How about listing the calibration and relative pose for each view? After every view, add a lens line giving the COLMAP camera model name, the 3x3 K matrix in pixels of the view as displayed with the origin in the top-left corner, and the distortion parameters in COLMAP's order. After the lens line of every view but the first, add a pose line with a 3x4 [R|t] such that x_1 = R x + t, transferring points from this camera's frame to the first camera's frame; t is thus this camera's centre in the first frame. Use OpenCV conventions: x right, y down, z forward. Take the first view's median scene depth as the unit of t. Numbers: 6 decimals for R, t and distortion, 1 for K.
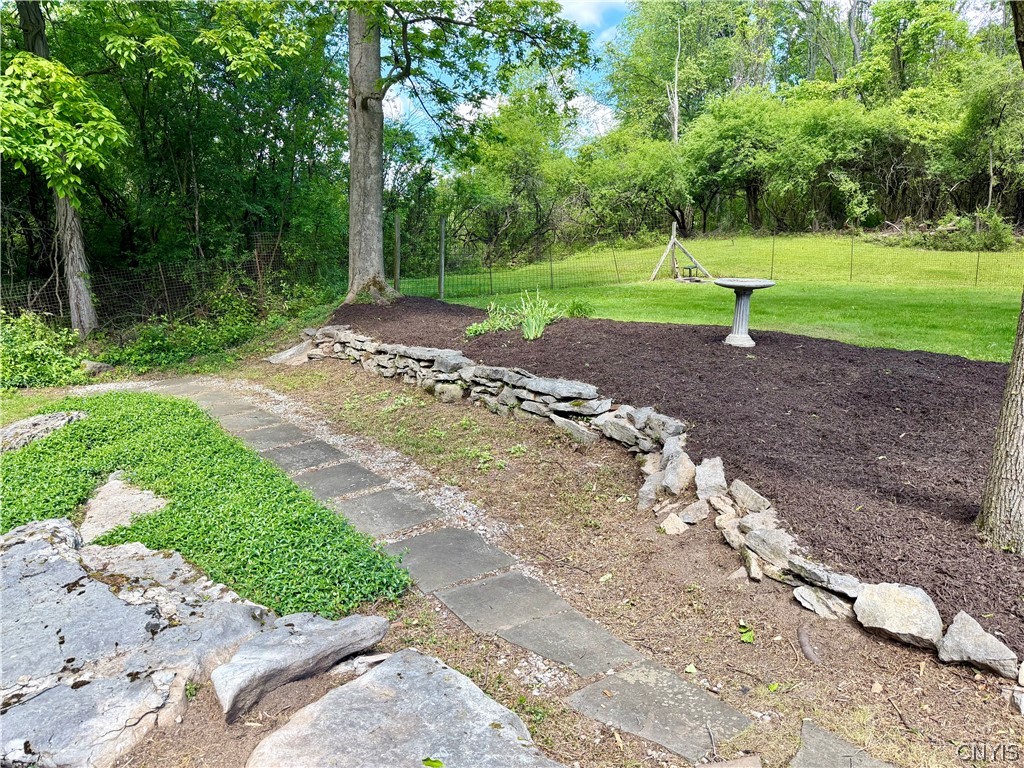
lens RADIAL K [[720.1, 0, 516.7], [0, 720.1, 382.0], [0, 0, 1]] dist [0.008226, -0.037234]
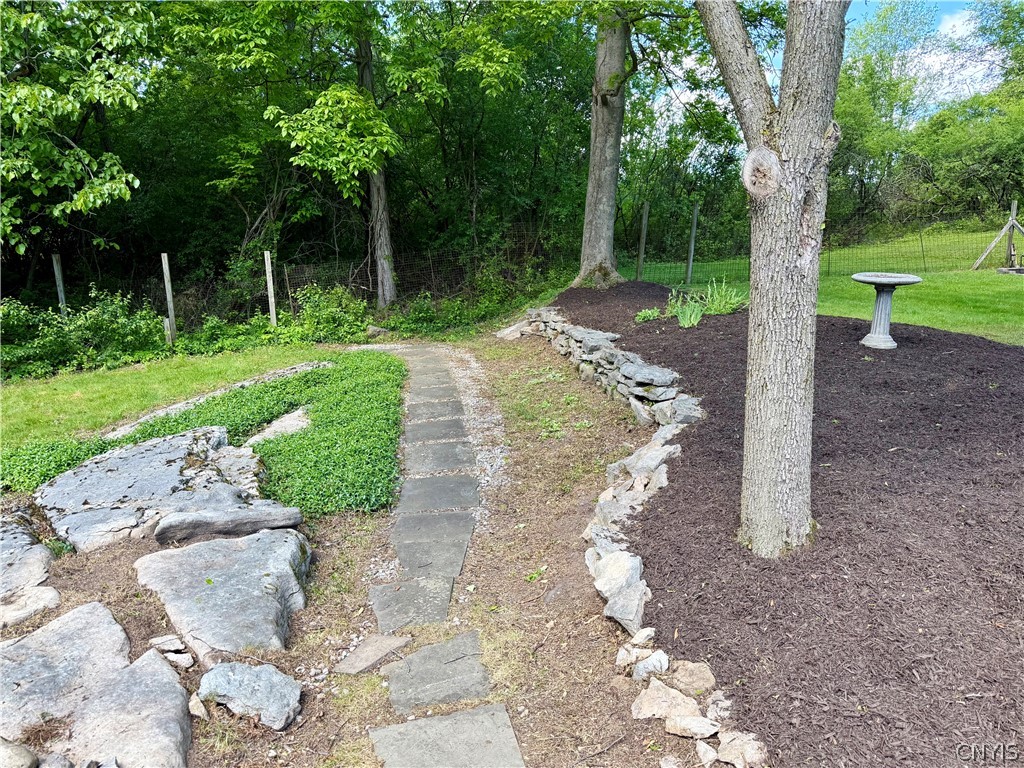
lens RADIAL K [[720.1, 0, 517.5], [0, 720.1, 391.7], [0, 0, 1]] dist [0.008226, -0.037234]
pose [[0.891017, 0.093840, -0.444164, 0.204007], [-0.076408, 0.995444, 0.057032, -0.006656], [0.447493, -0.016879, 0.894128, -0.023354]]
